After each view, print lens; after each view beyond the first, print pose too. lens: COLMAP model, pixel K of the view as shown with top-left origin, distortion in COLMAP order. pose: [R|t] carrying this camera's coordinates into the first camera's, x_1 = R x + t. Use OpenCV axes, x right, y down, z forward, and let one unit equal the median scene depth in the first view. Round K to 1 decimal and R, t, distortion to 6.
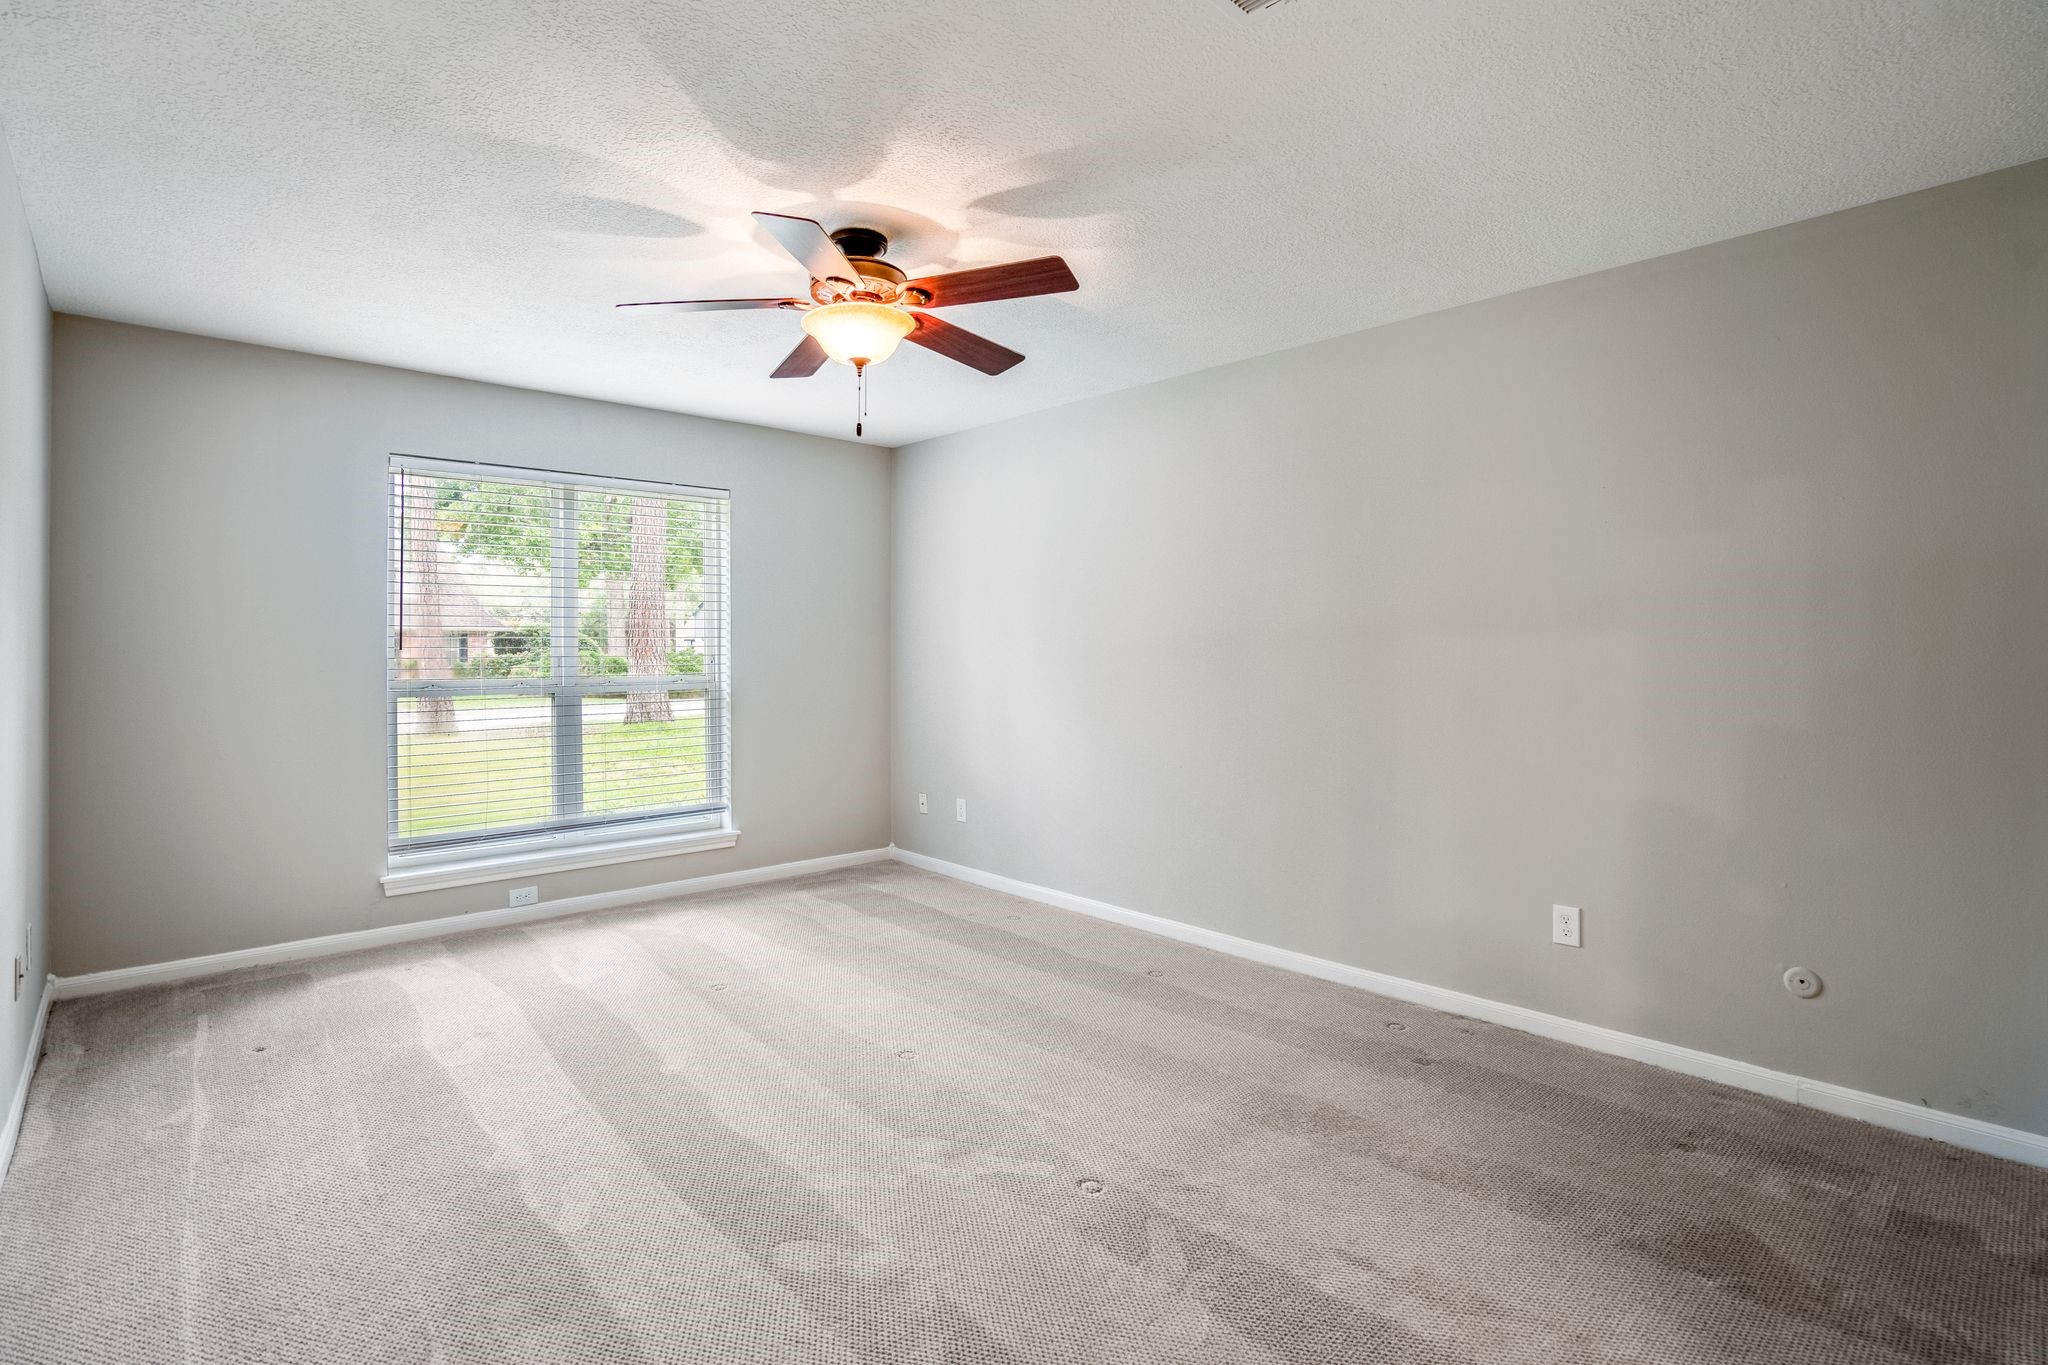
lens RADIAL K [[997.1, 0, 1031.5], [0, 997.1, 714.1], [0, 0, 1]] dist [-0.059895, 0.038354]
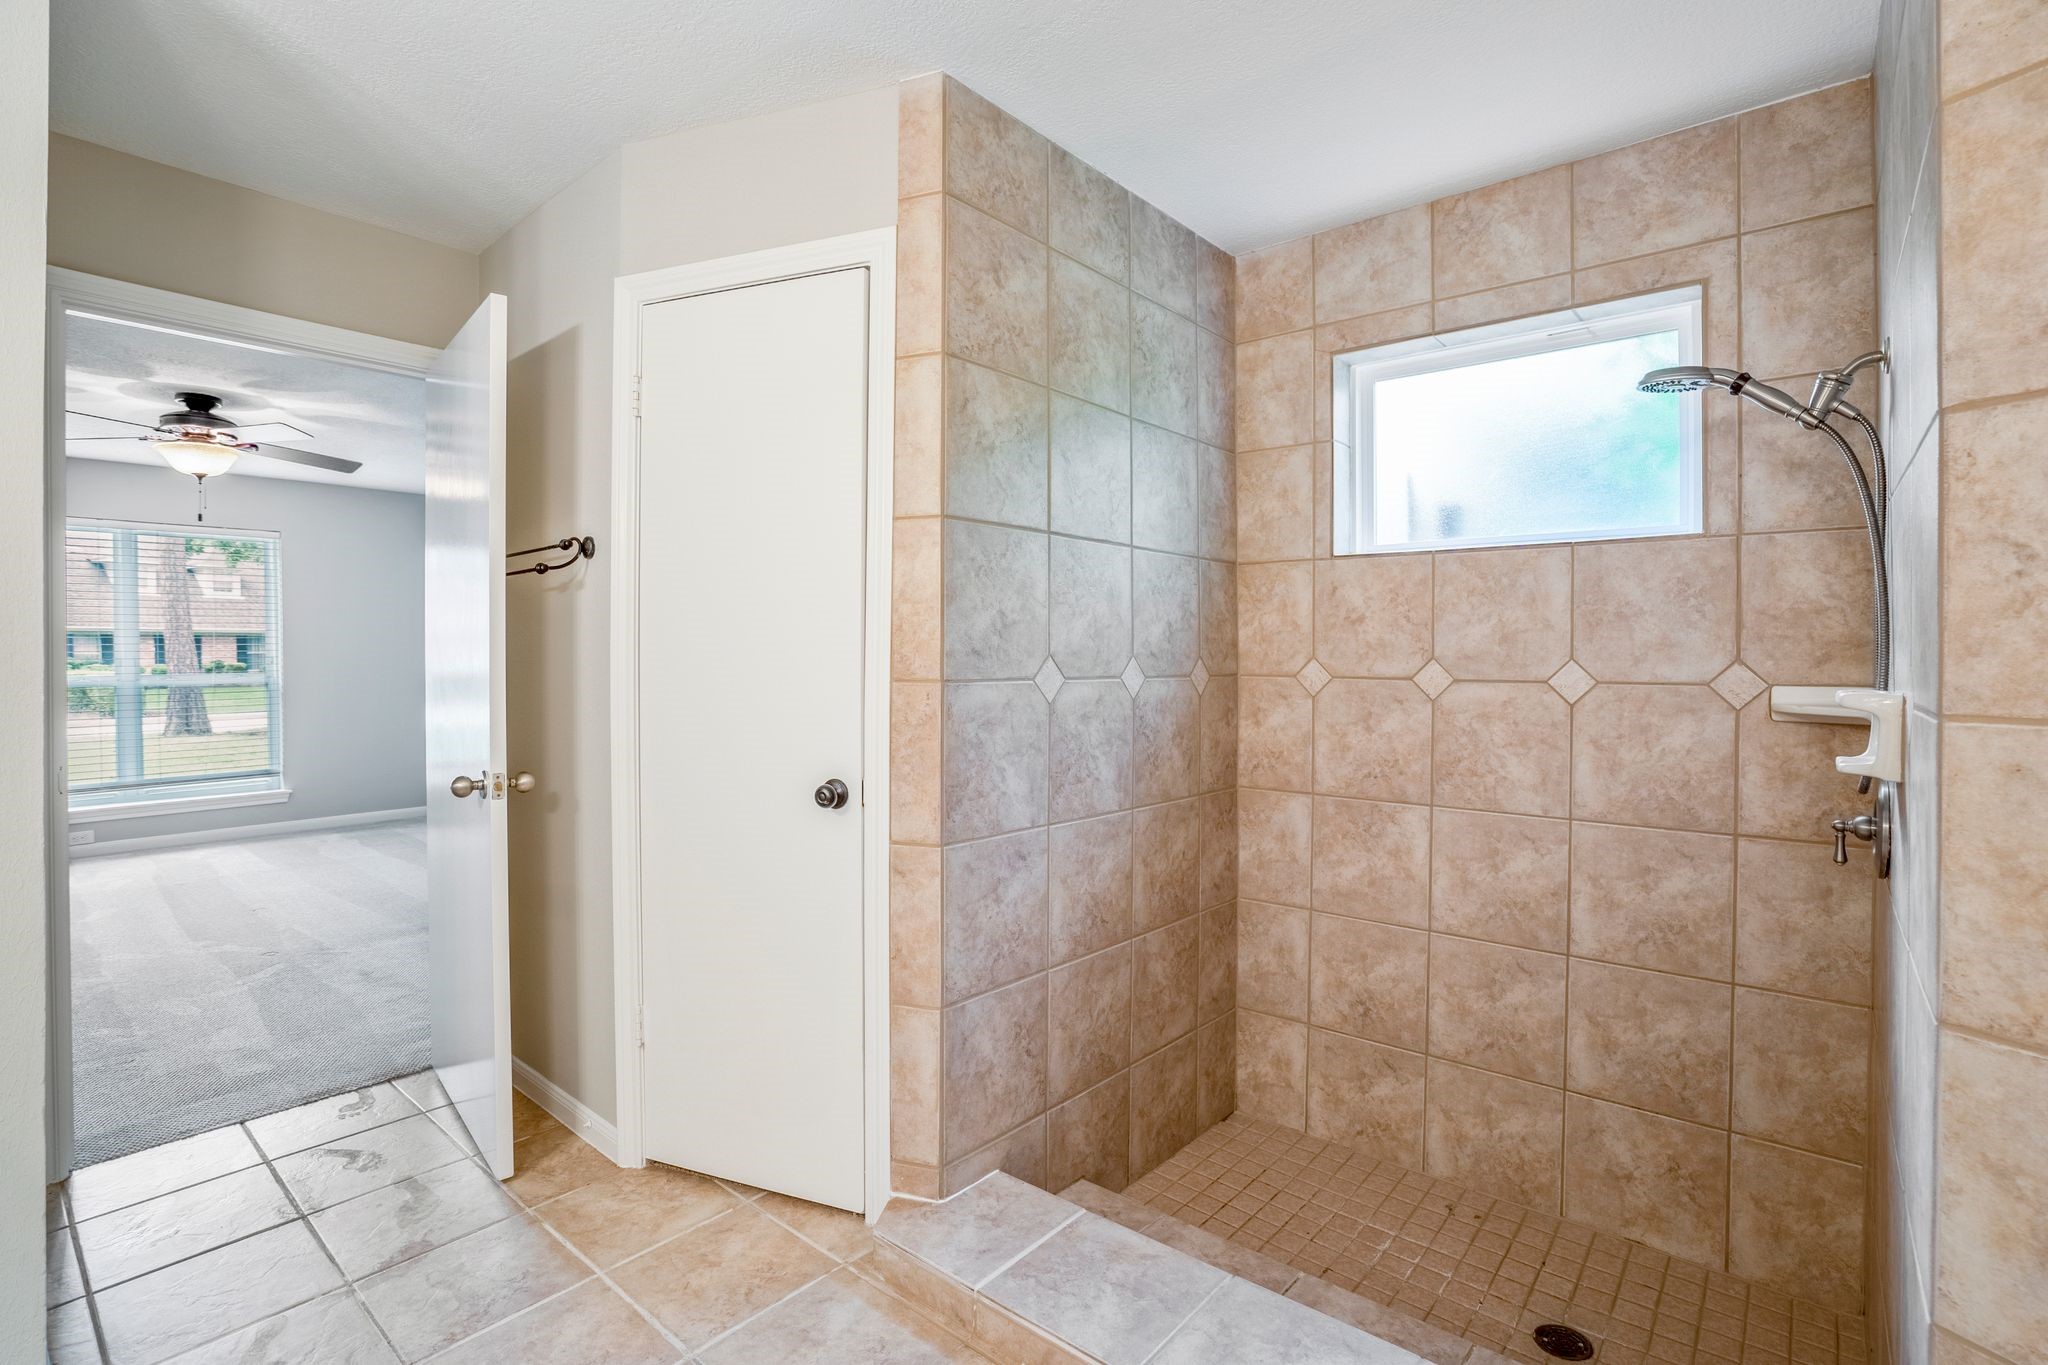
lens RADIAL K [[990.8, 0, 1030.4], [0, 990.8, 671.4], [0, 0, 1]] dist [-0.058748, 0.030644]
pose [[0.992714, -0.000792, 0.120494, 0.612998], [0.006341, 0.998936, -0.045670, 0.032460], [-0.120330, 0.046101, 0.991663, -0.453659]]
